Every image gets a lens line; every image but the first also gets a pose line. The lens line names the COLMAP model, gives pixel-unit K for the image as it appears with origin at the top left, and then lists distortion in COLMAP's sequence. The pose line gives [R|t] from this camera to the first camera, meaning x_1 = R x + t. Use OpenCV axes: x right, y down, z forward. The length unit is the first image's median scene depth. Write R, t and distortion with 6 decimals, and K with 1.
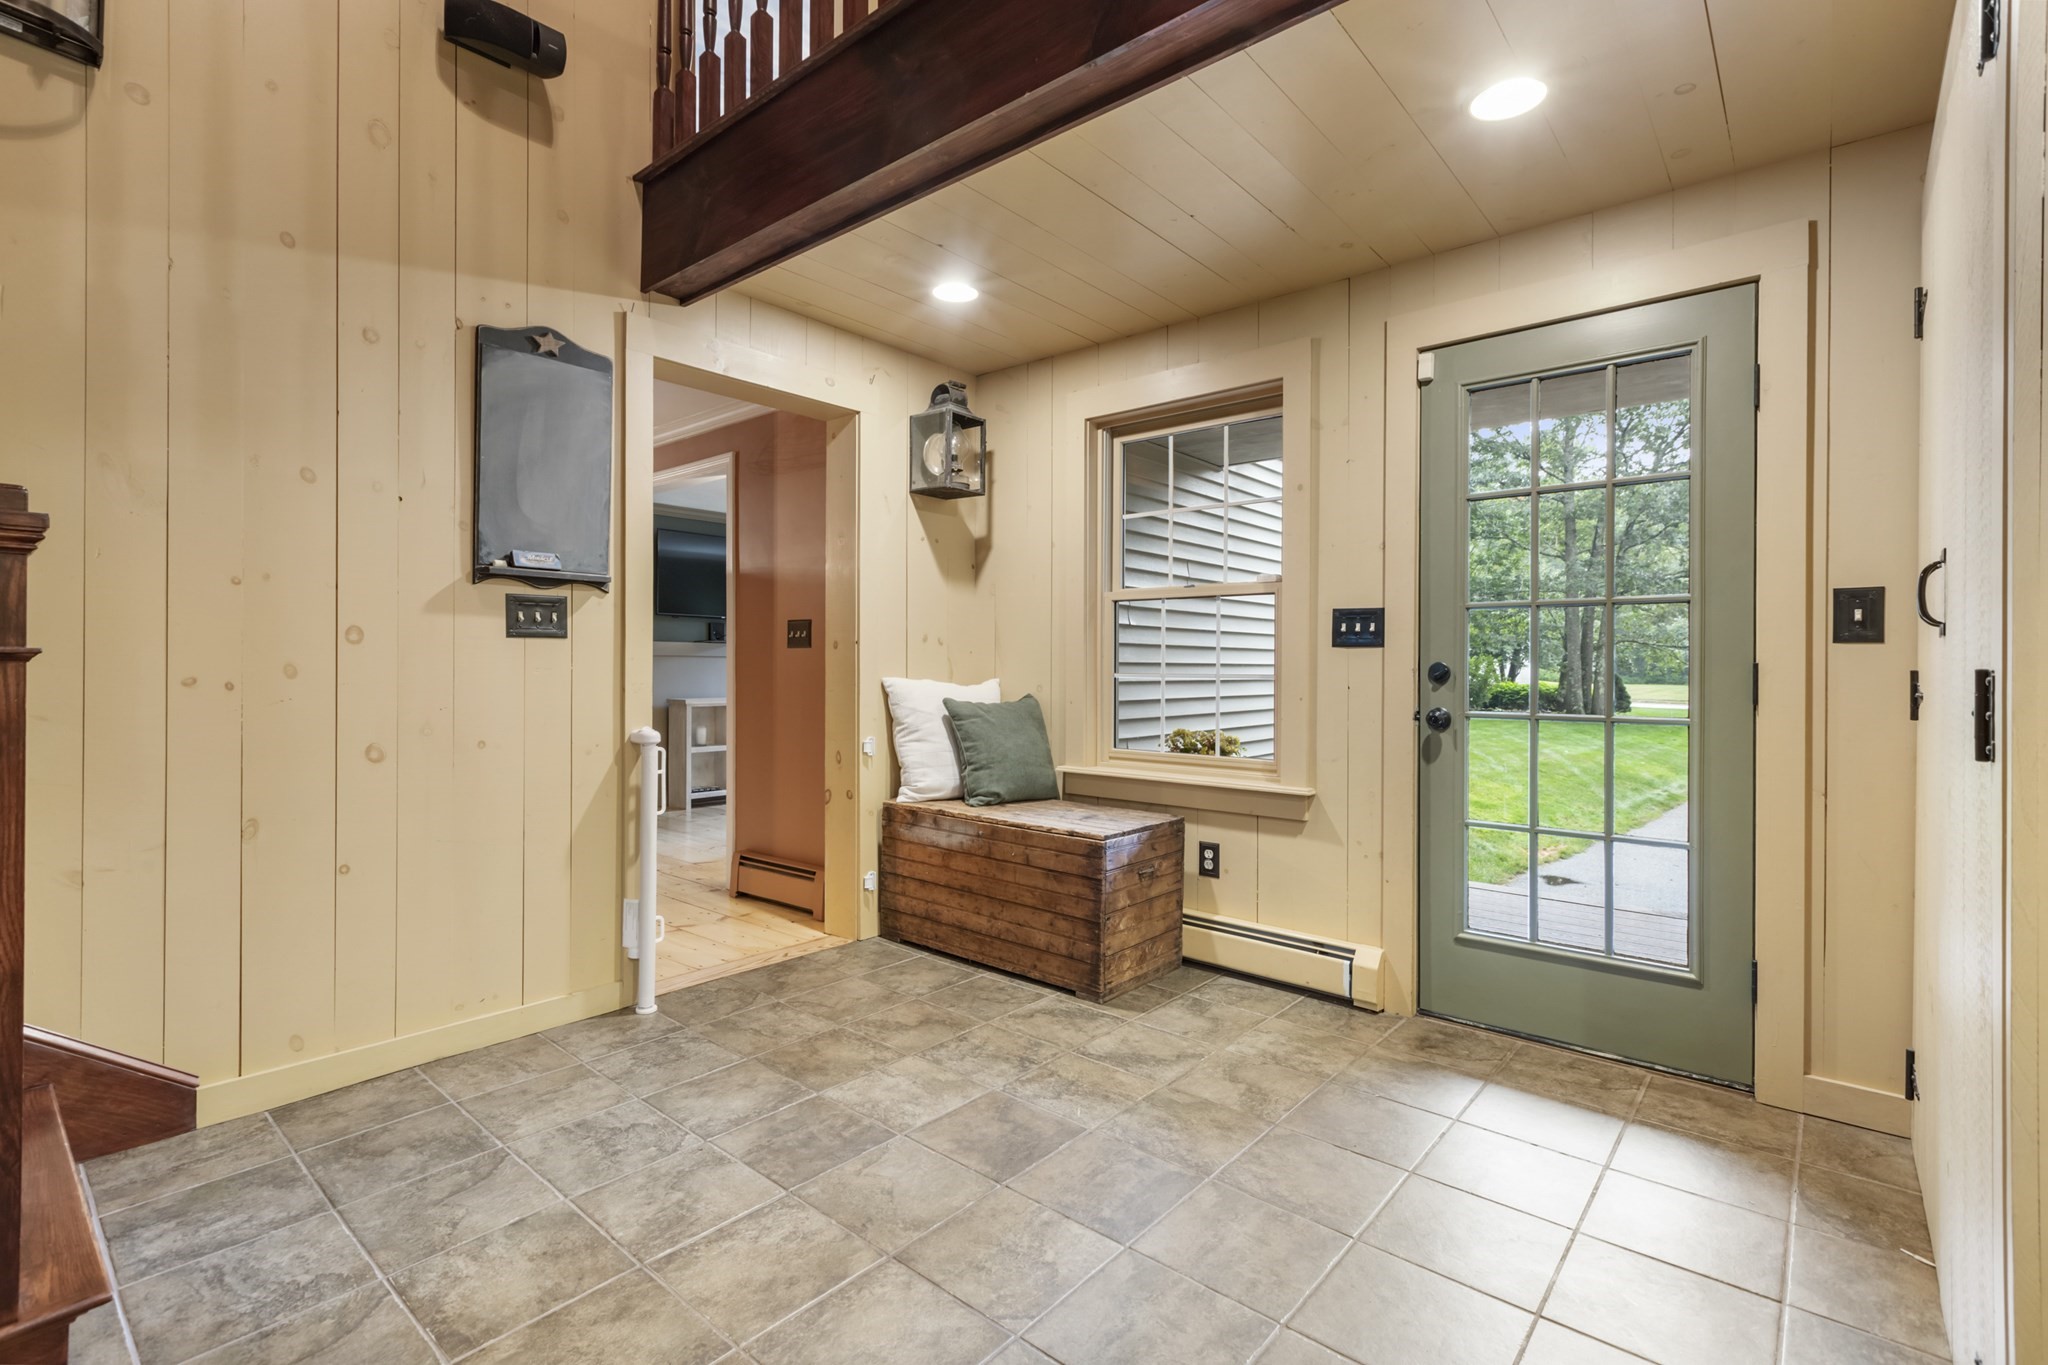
lens RADIAL K [[938.3, 0, 1025.9], [0, 938.3, 662.3], [0, 0, 1]] dist [0.002158, 0.000356]
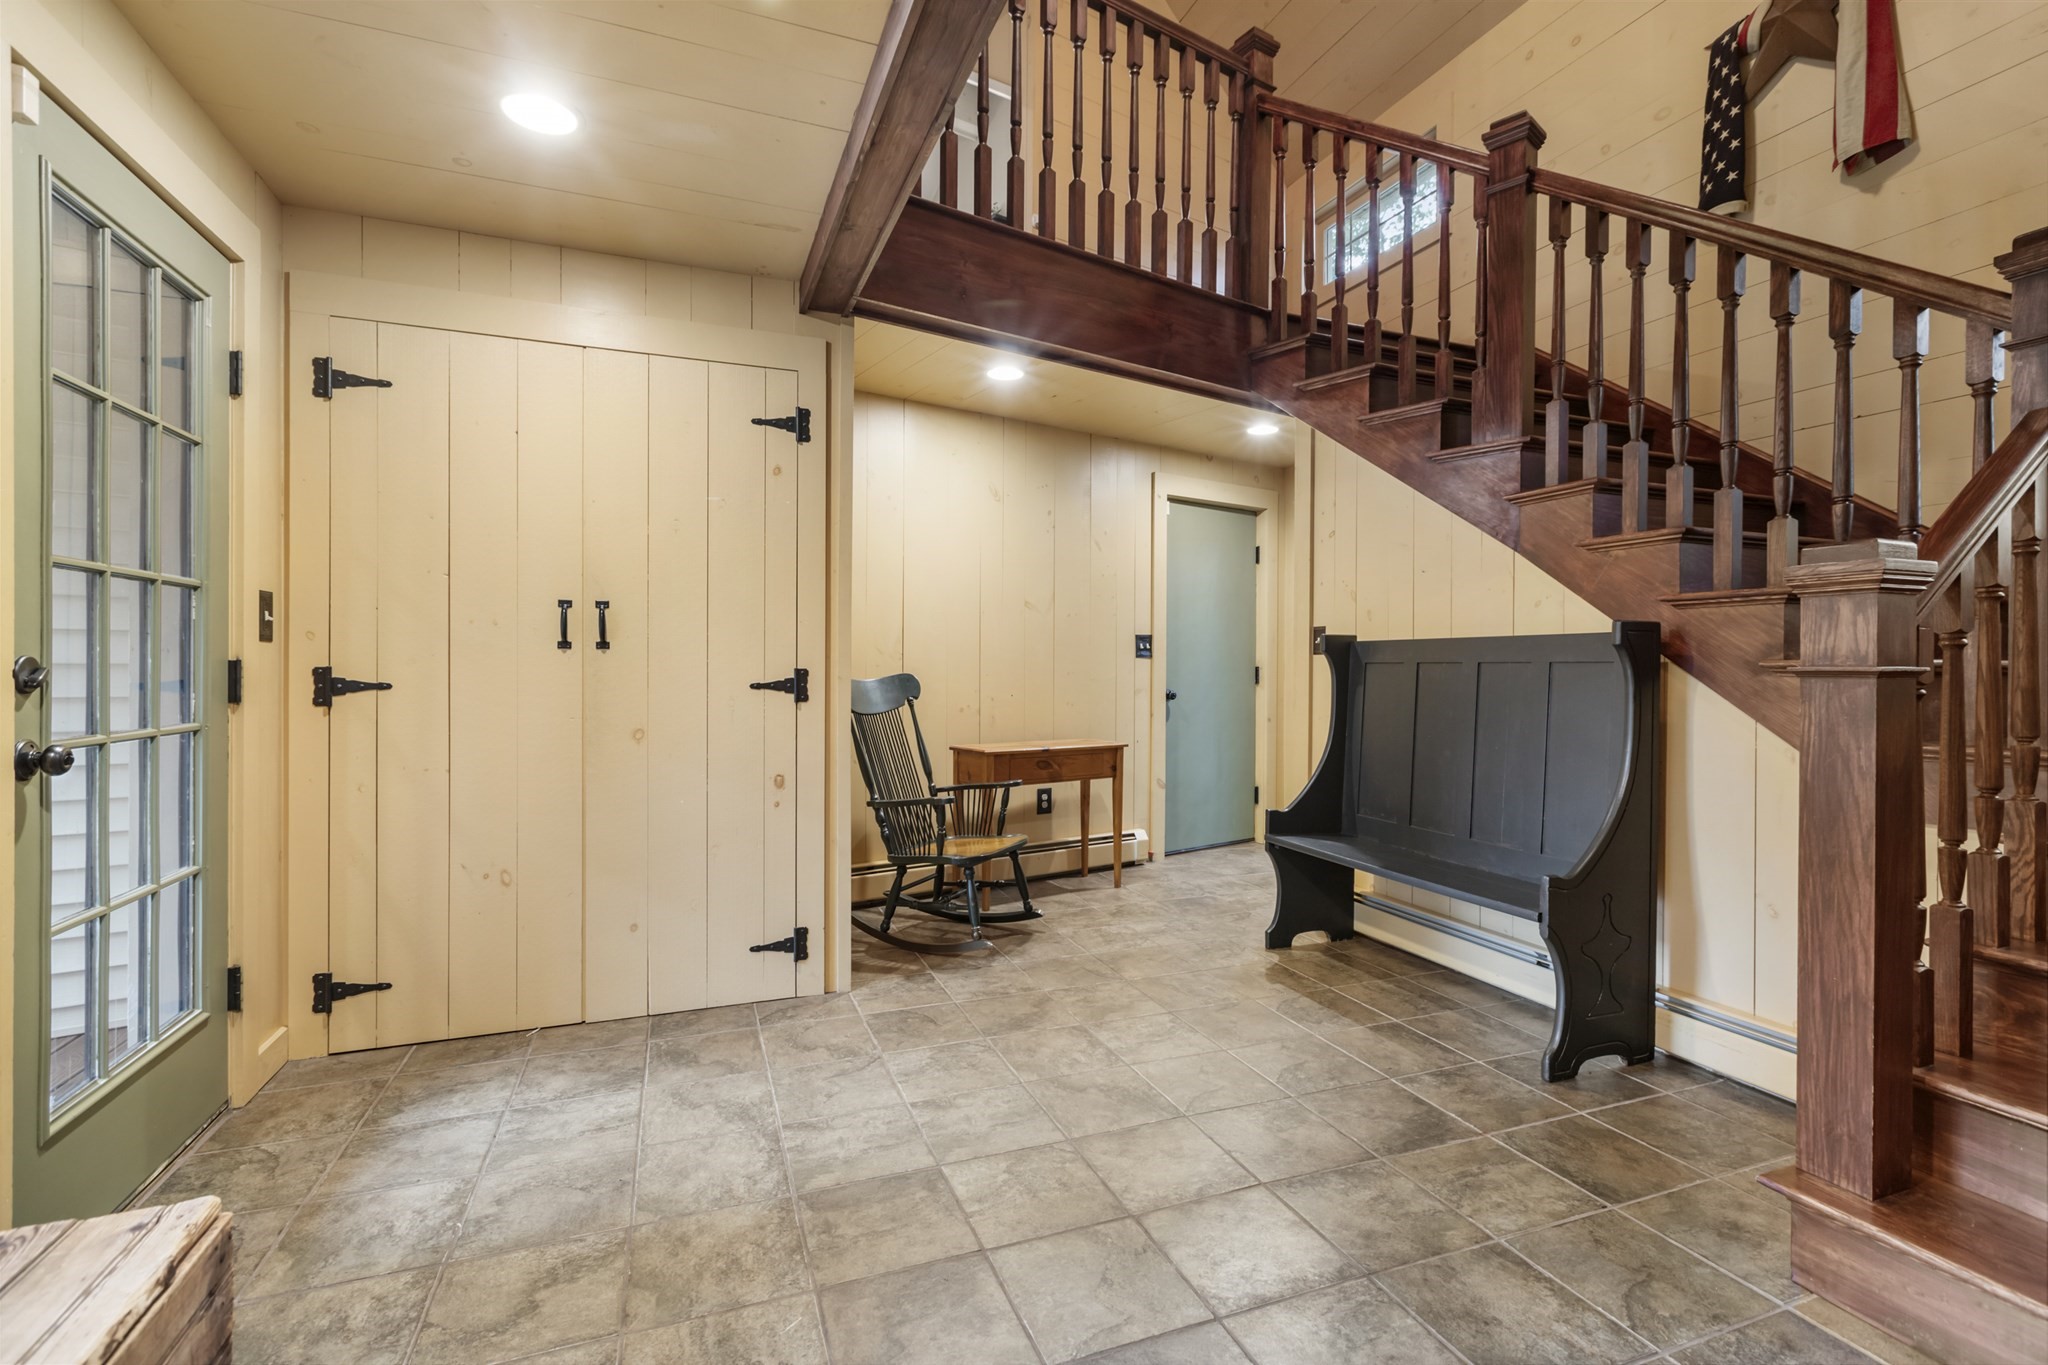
lens RADIAL K [[922.1, 0, 1015.5], [0, 922.1, 668.7], [0, 0, 1]] dist [0.000488, -0.000345]
pose [[-0.874958, -0.011616, 0.484060, -0.319494], [-0.010884, 0.999931, 0.004323, -0.003072], [-0.484077, -0.001486, -0.875024, 1.189587]]
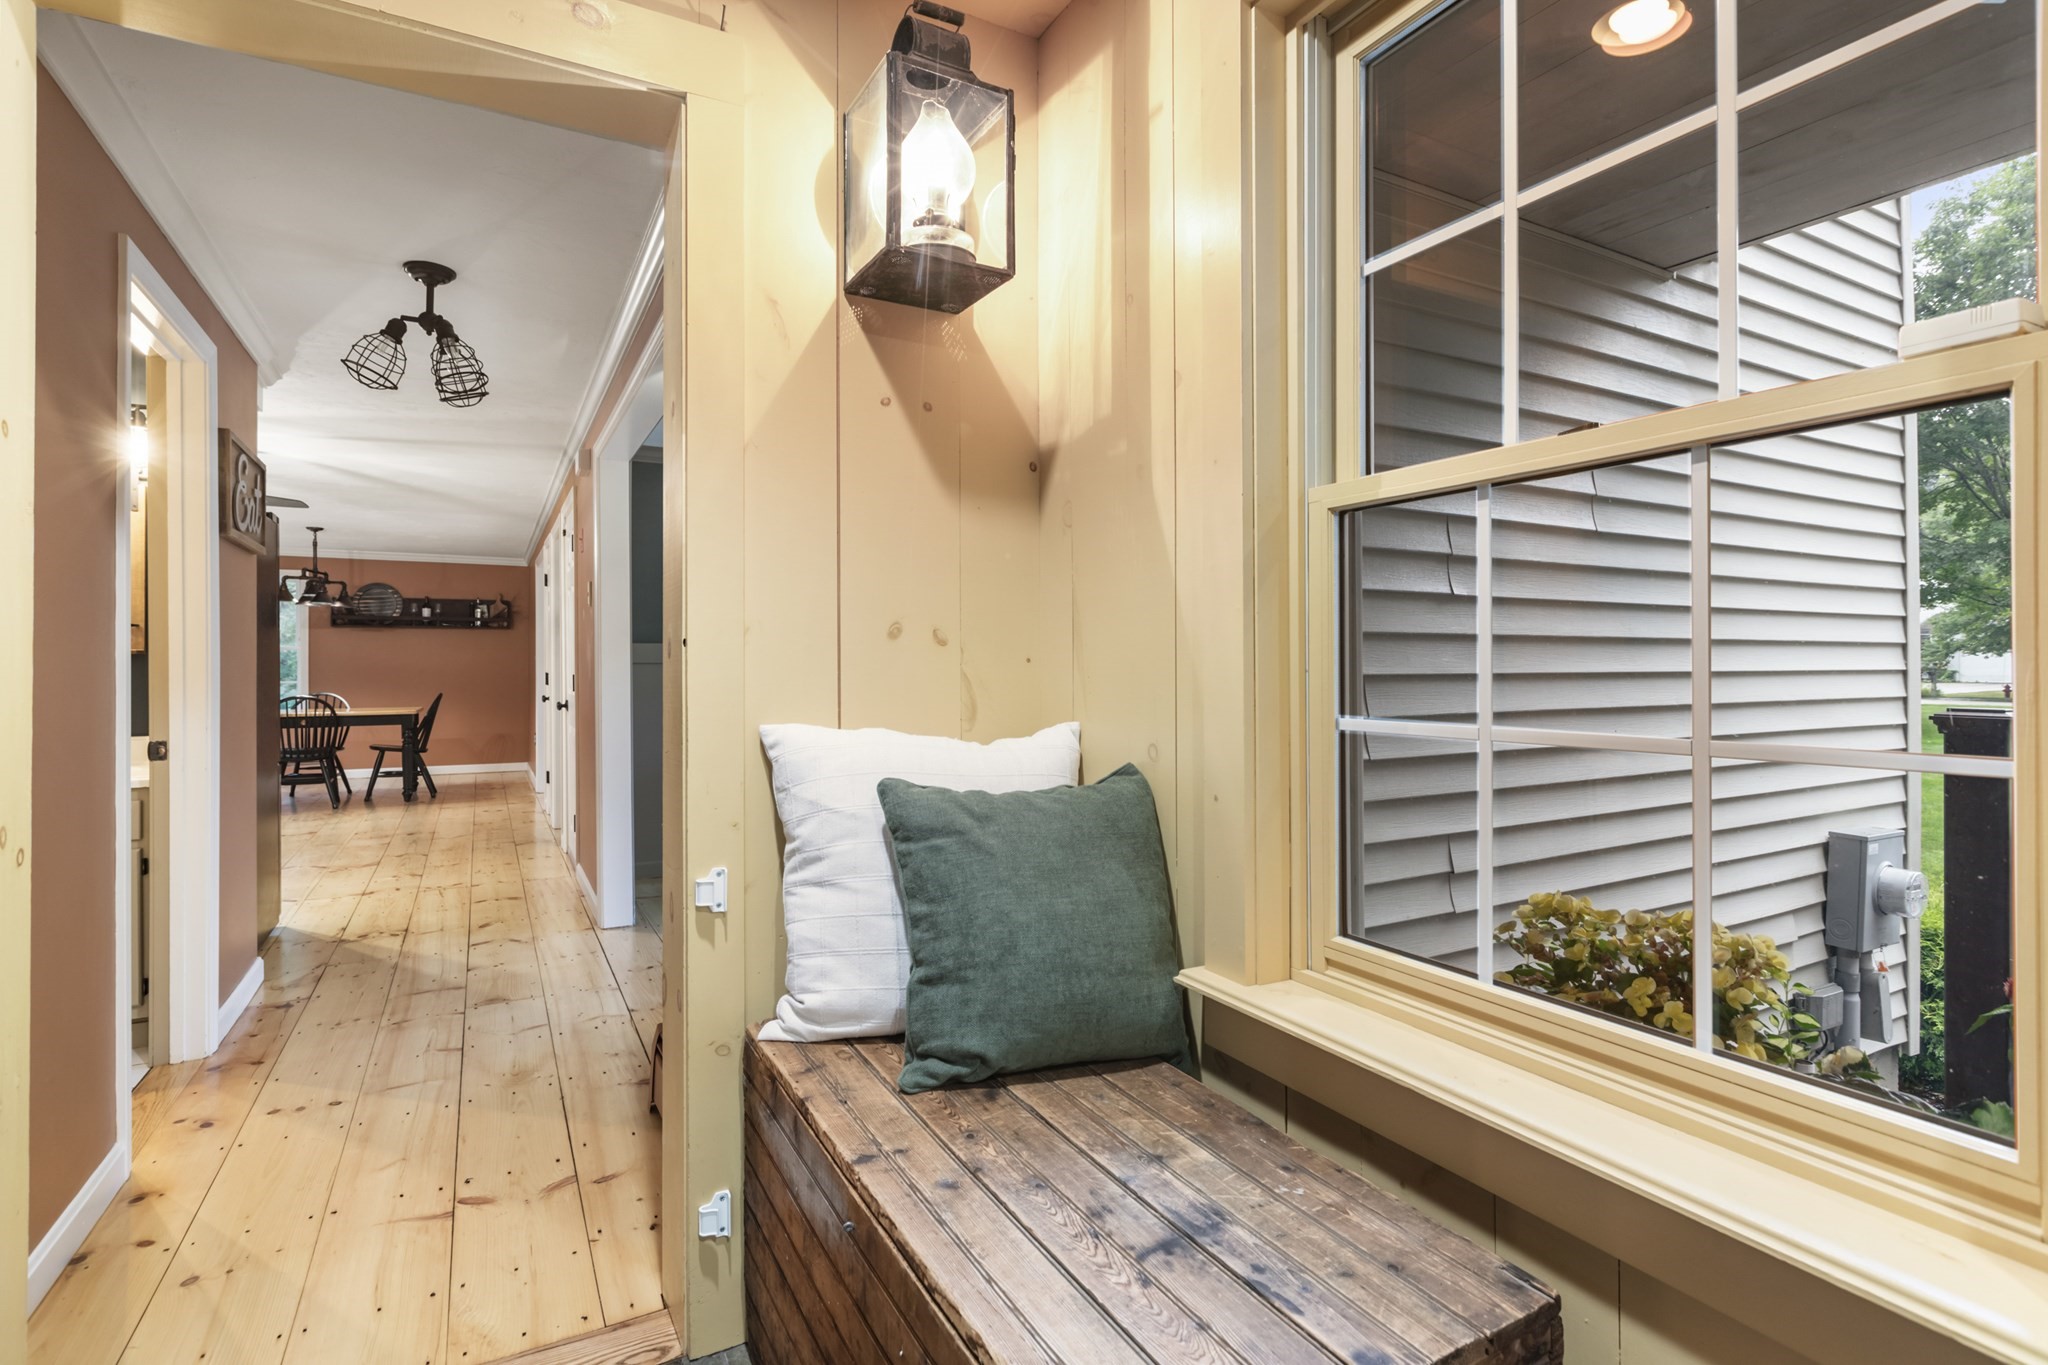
lens RADIAL K [[987.2, 0, 1025.0], [0, 987.2, 662.7], [0, 0, 1]] dist [-0.003170, -0.000266]
pose [[0.934546, -0.011704, -0.355651, 0.150905], [0.010291, 0.999930, -0.005863, -0.009922], [0.355694, 0.001819, 0.934601, 0.810859]]
